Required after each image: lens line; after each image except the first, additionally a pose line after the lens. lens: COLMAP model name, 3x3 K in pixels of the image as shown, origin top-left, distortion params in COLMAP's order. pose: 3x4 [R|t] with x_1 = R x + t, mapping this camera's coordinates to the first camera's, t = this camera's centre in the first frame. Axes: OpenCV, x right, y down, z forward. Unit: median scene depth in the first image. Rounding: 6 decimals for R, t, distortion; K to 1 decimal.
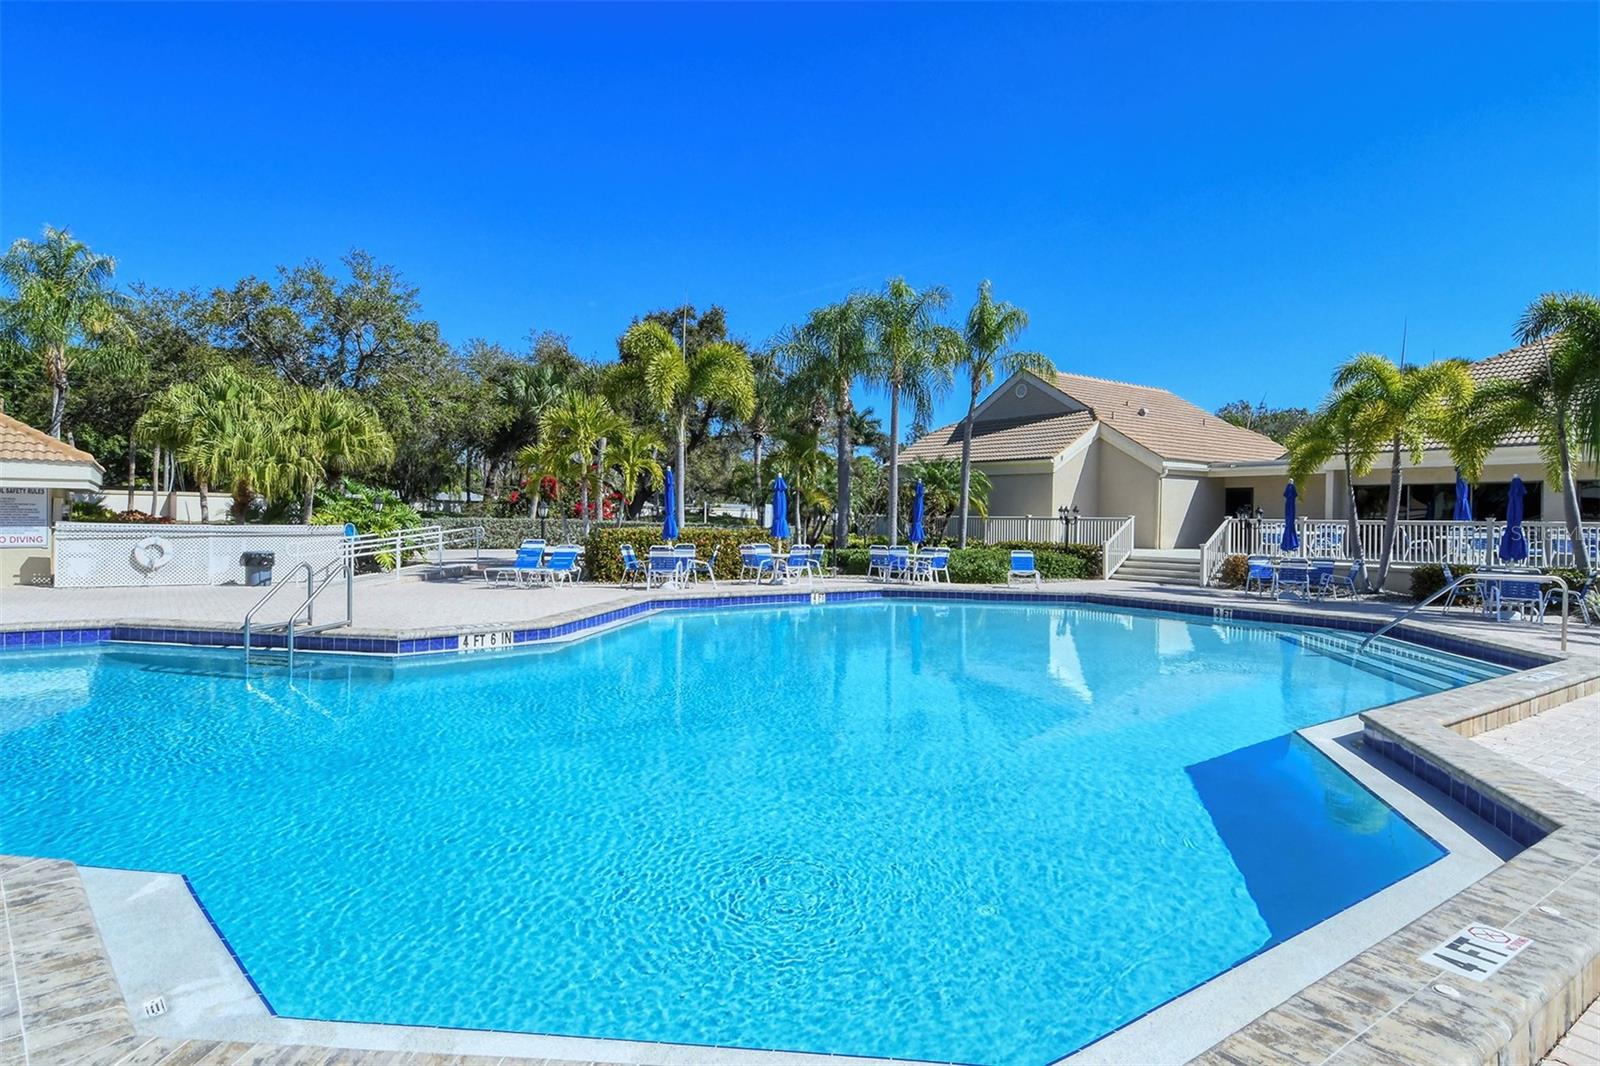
lens RADIAL K [[867.4, 0, 809.5], [0, 867.4, 522.9], [0, 0, 1]] dist [0.002143, -0.000249]
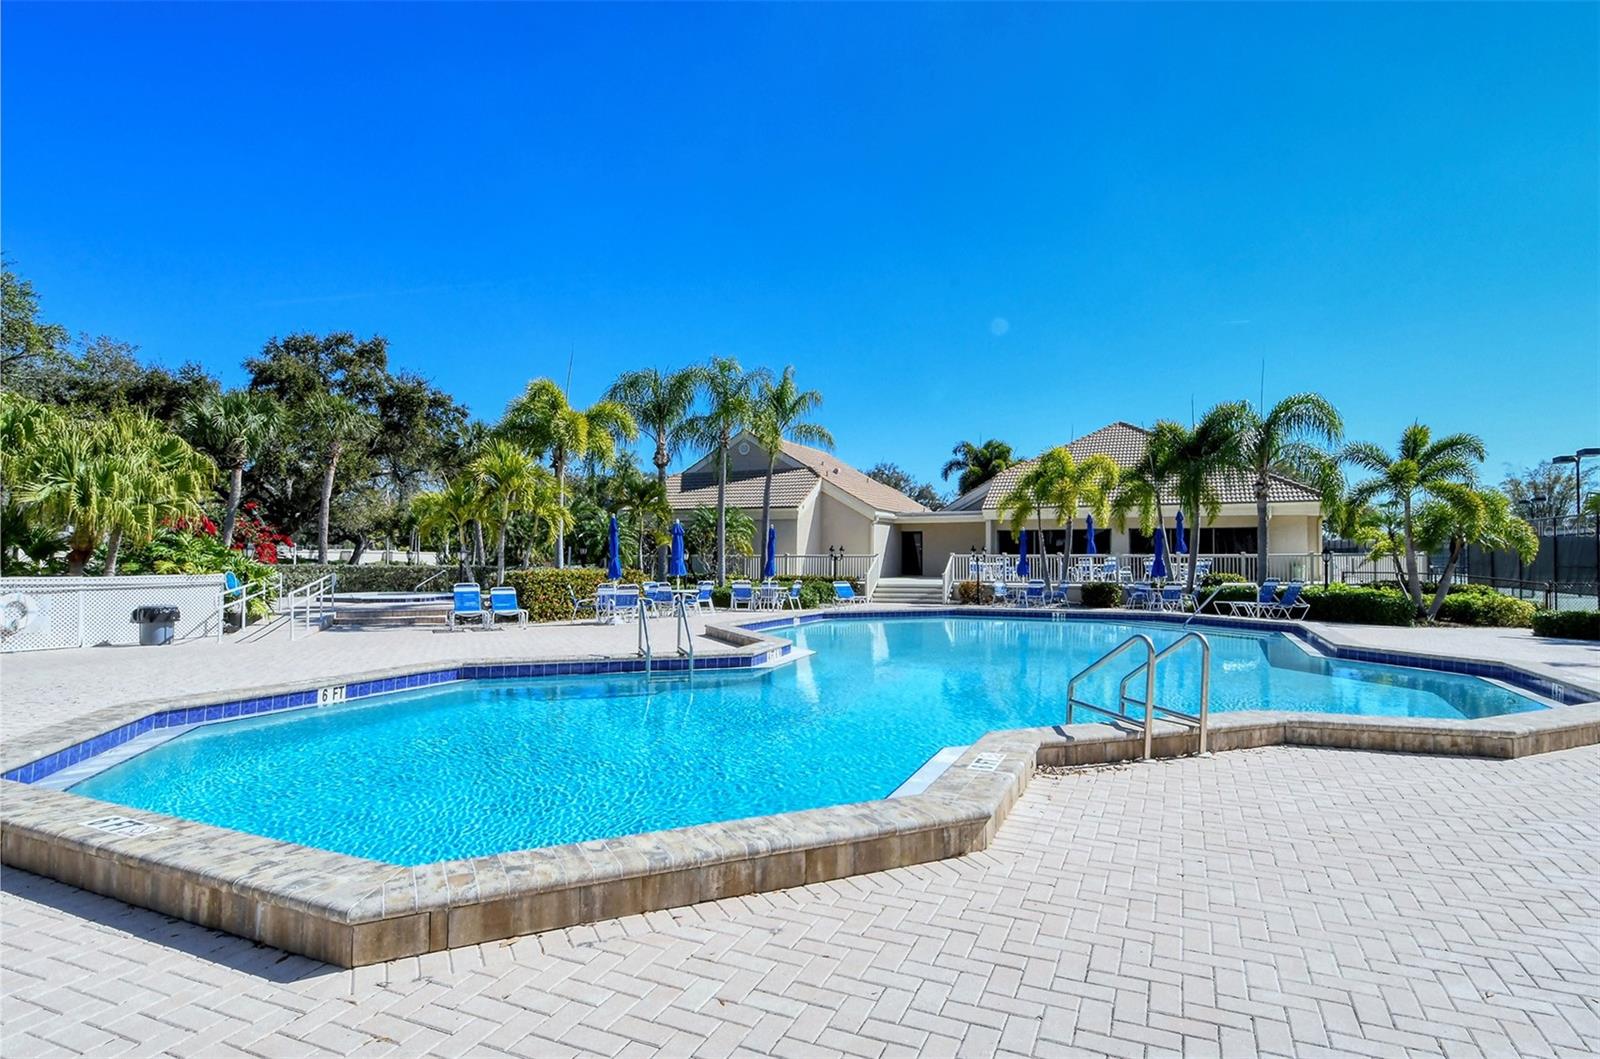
lens RADIAL K [[847.8, 0, 801.8], [0, 847.8, 518.0], [0, 0, 1]] dist [0.003657, 0.000593]
pose [[0.865631, 0.010003, 0.500582, -0.361208], [0.014411, 0.998888, -0.044881, -0.005540], [-0.500475, 0.046064, 0.864525, -0.055472]]
